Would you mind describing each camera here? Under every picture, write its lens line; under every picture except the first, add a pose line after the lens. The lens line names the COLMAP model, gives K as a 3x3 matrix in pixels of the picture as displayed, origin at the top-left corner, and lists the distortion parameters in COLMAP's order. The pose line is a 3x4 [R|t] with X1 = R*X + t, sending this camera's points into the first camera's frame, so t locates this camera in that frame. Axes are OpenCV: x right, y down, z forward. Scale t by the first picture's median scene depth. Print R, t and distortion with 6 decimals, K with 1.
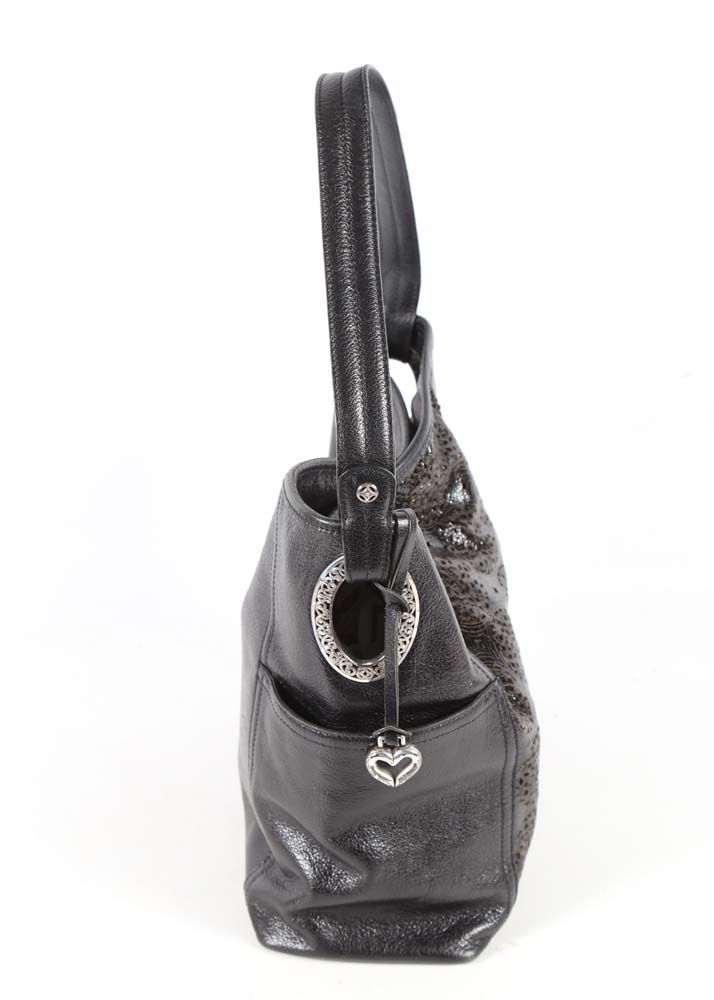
lens RADIAL K [[1997.7, 0, 360.1], [0, 1997.7, 501.9], [0, 0, 1]] dist [0.335153, 0.000000]
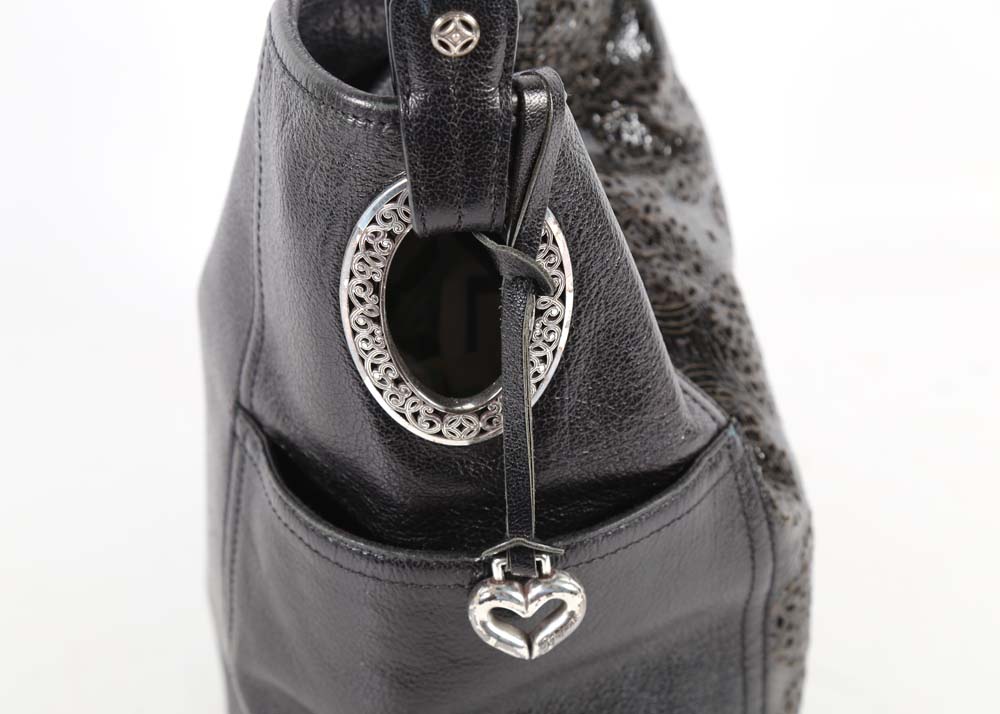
lens RADIAL K [[2937.8, 0, 496.6], [0, 2937.8, 361.9], [0, 0, 1]] dist [0.424943, 0.000000]
pose [[0.999045, -0.034921, 0.026252, -0.006373], [0.032403, 0.995333, 0.090896, 0.007950], [-0.029304, -0.089959, 0.995514, 0.305439]]
